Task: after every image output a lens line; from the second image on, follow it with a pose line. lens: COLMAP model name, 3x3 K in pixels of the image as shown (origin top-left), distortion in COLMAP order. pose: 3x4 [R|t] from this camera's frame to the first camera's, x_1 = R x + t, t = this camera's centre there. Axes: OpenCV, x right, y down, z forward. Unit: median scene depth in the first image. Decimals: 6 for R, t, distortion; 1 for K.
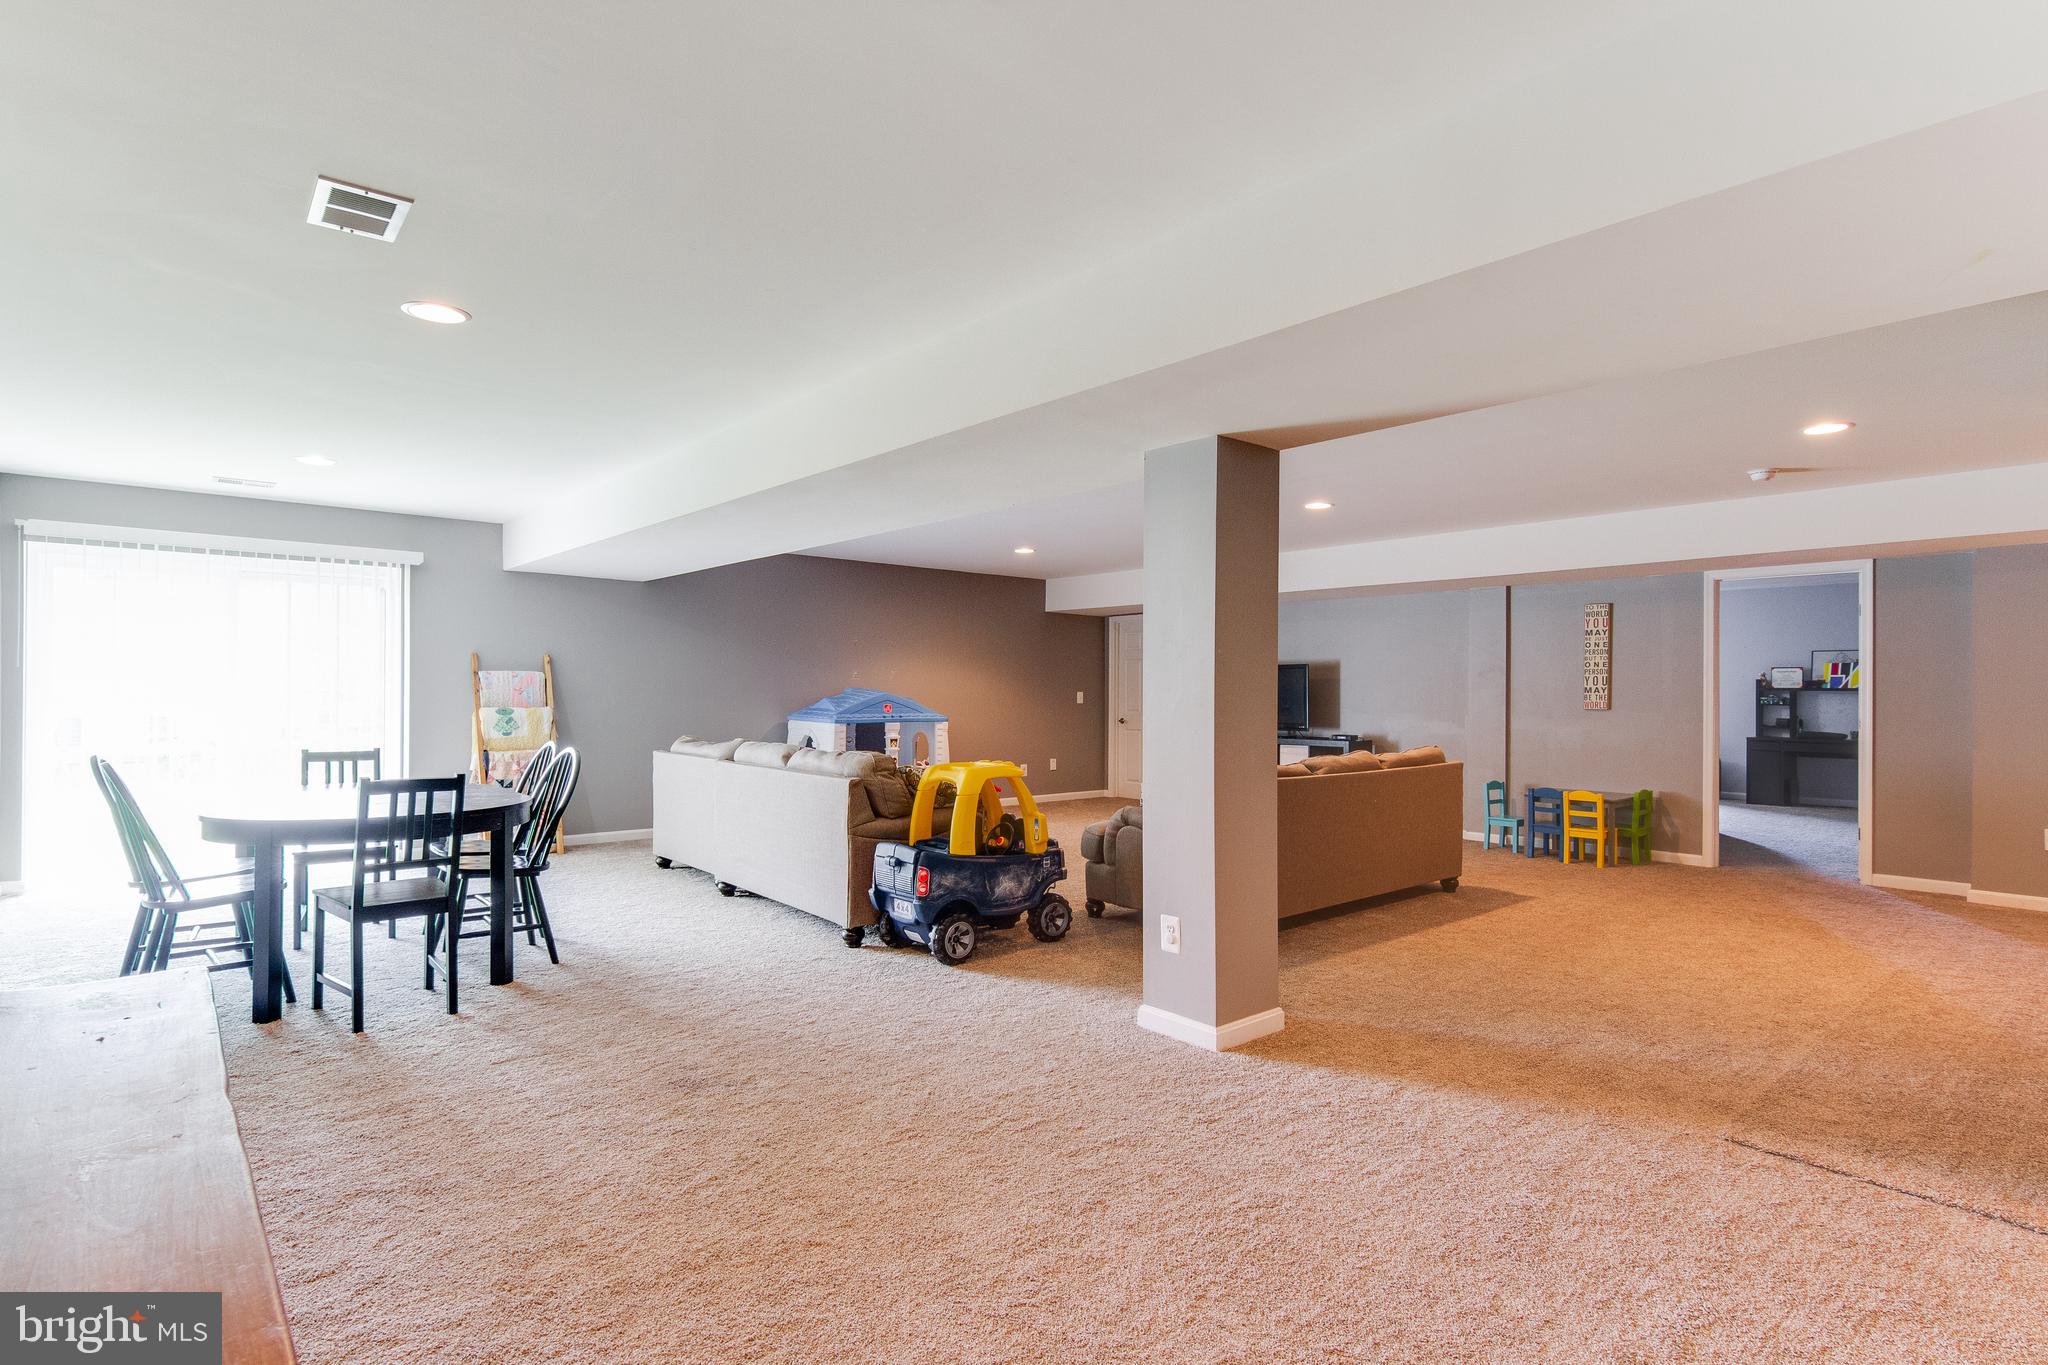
lens RADIAL K [[1028.6, 0, 1024.0], [0, 1028.6, 682.5], [0, 0, 1]] dist [-0.001855, -0.000142]
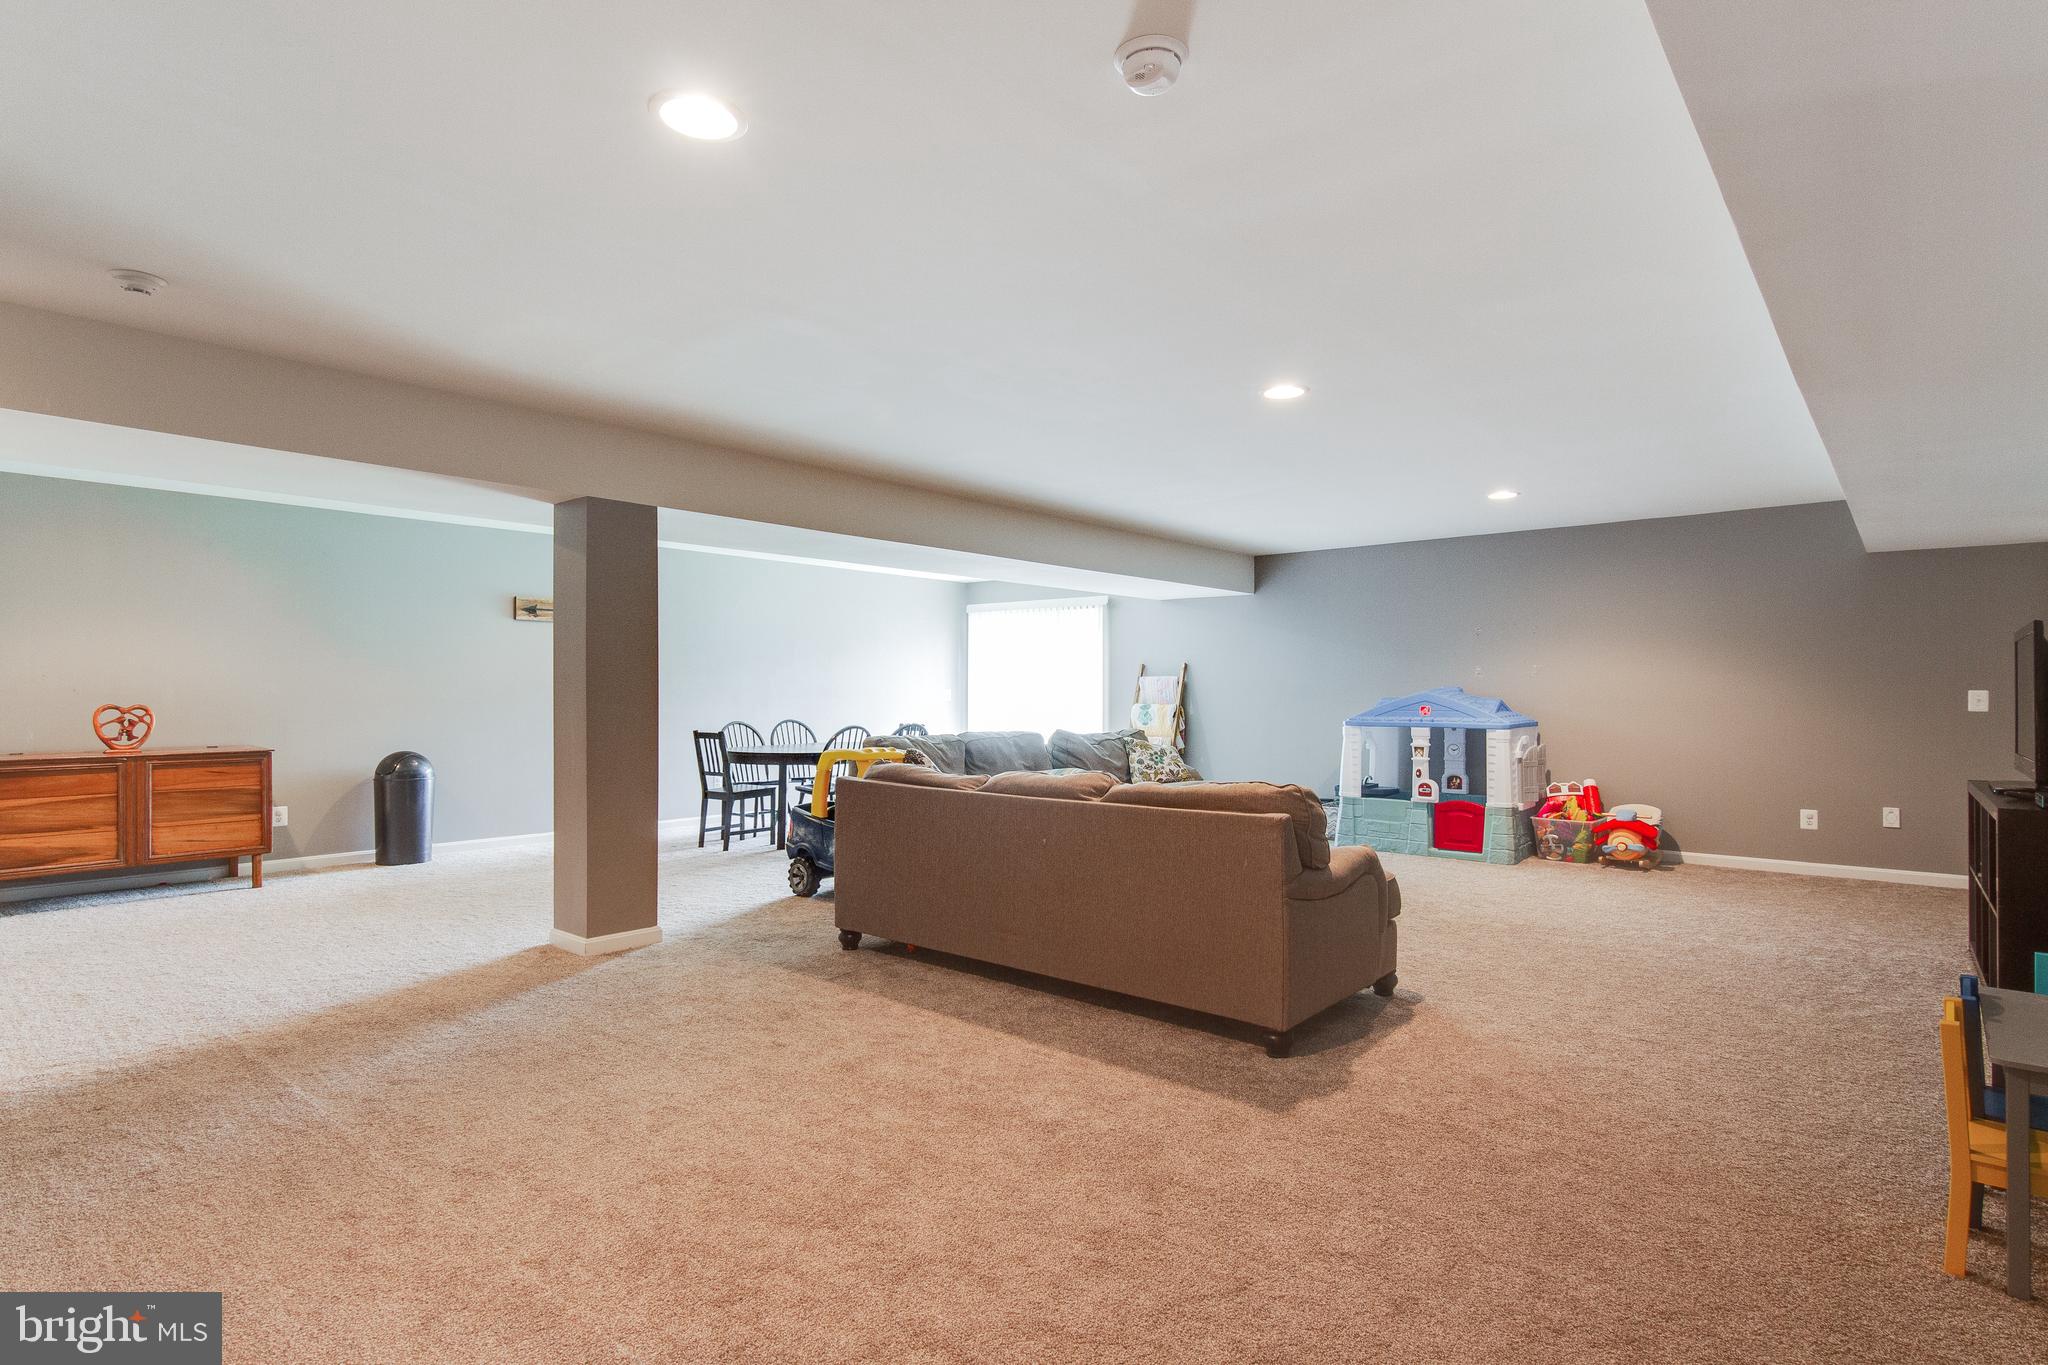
lens RADIAL K [[1028.6, 0, 1024.0], [0, 1028.6, 682.5], [0, 0, 1]] dist [-0.001855, -0.000142]
pose [[0.155921, -0.014144, -0.987668, 1.075393], [0.006009, 0.999893, -0.013370, 0.019840], [0.987751, -0.003851, 0.155989, 0.918485]]
